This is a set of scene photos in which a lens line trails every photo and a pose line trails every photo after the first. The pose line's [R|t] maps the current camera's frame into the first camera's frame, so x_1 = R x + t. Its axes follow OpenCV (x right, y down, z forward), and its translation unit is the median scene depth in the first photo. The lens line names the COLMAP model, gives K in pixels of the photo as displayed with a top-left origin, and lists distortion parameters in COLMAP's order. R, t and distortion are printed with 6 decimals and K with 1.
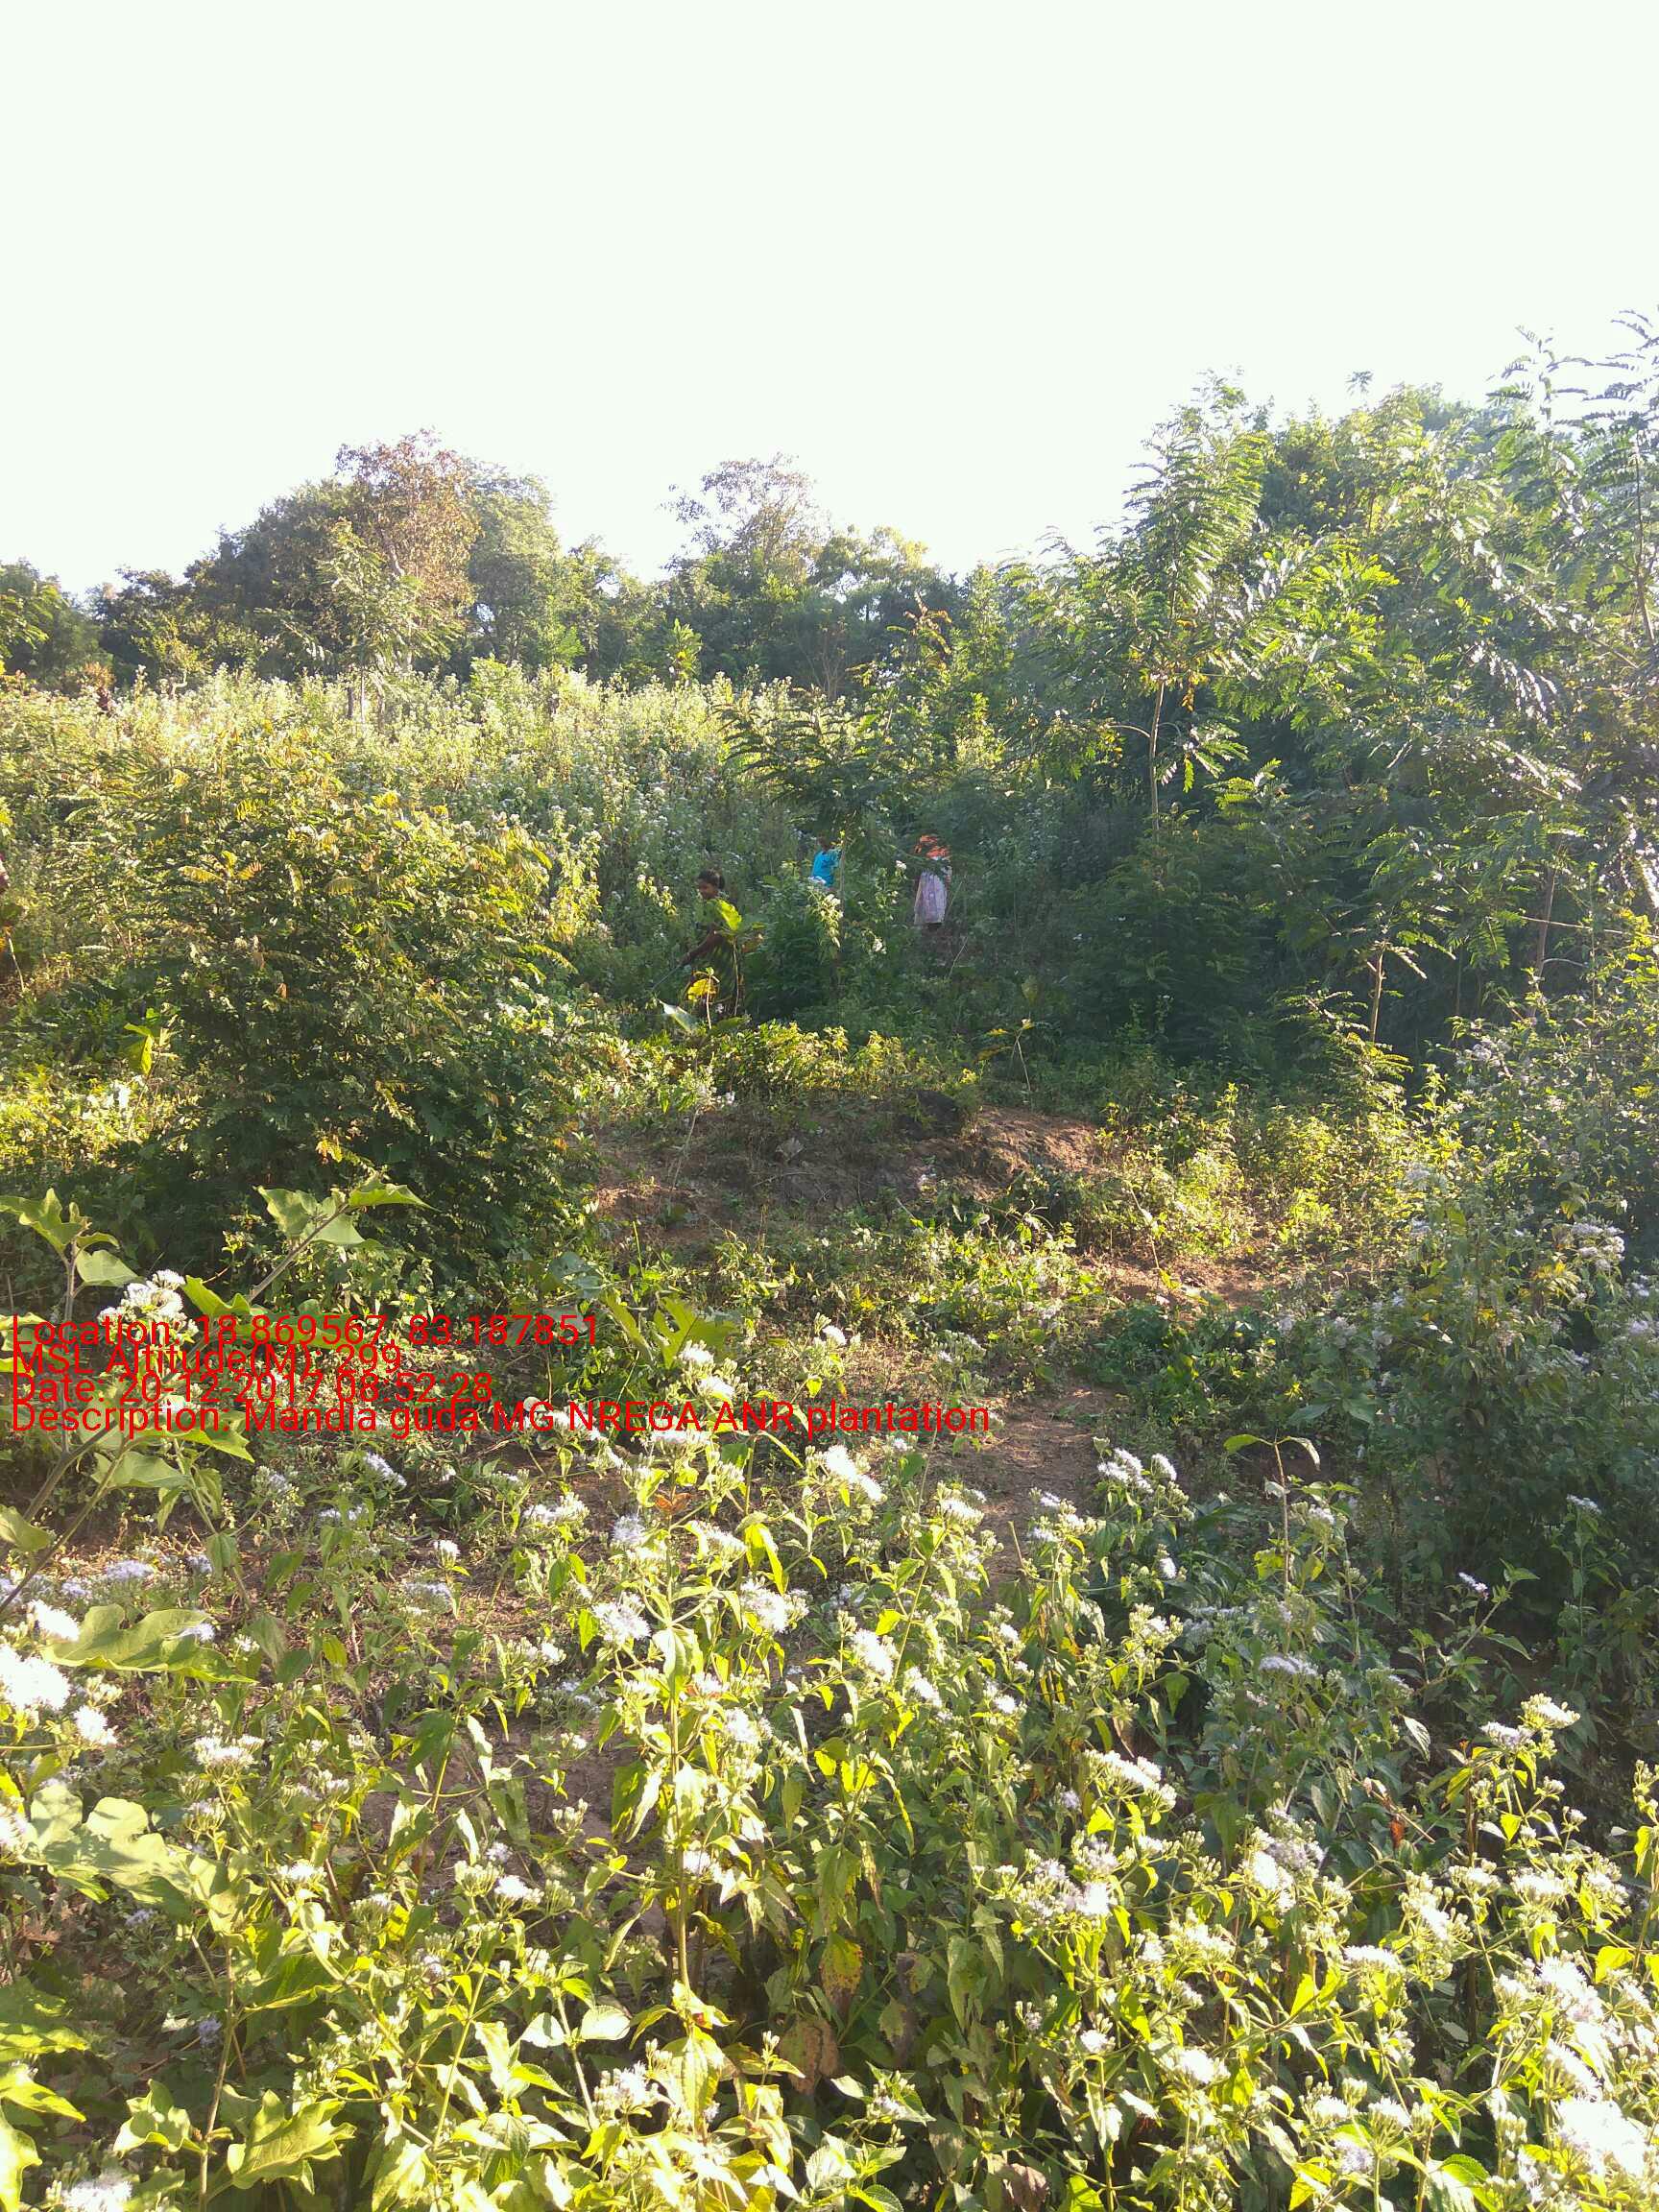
lens RADIAL K [[1848.8, 0, 829.5], [0, 1848.8, 1106.0], [0, 0, 1]] dist [0.048975, -0.004519]
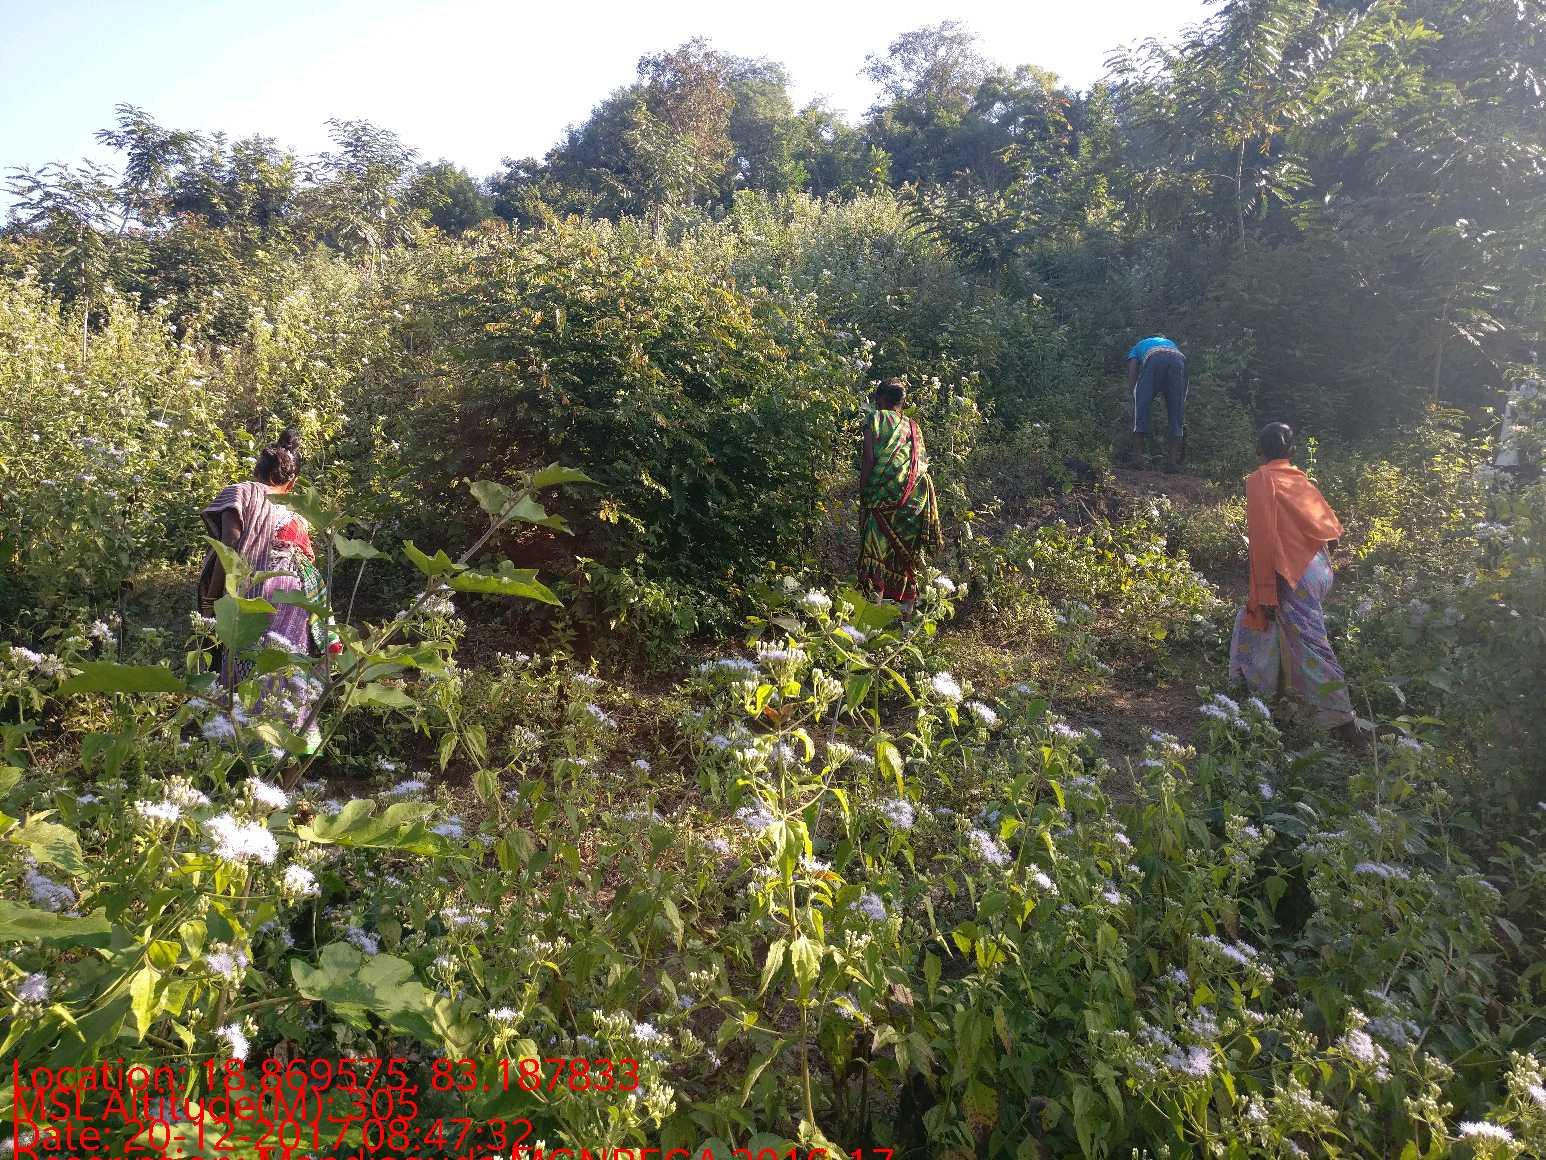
lens RADIAL K [[1180.0, 0, 773.0], [0, 1180.0, 580.0], [0, 0, 1]] dist [0.029765, 0.004986]
pose [[0.974133, -0.049231, -0.220548, 0.028903], [0.055367, 0.998230, 0.021721, 0.047042], [0.219088, -0.033370, 0.975134, 0.114053]]
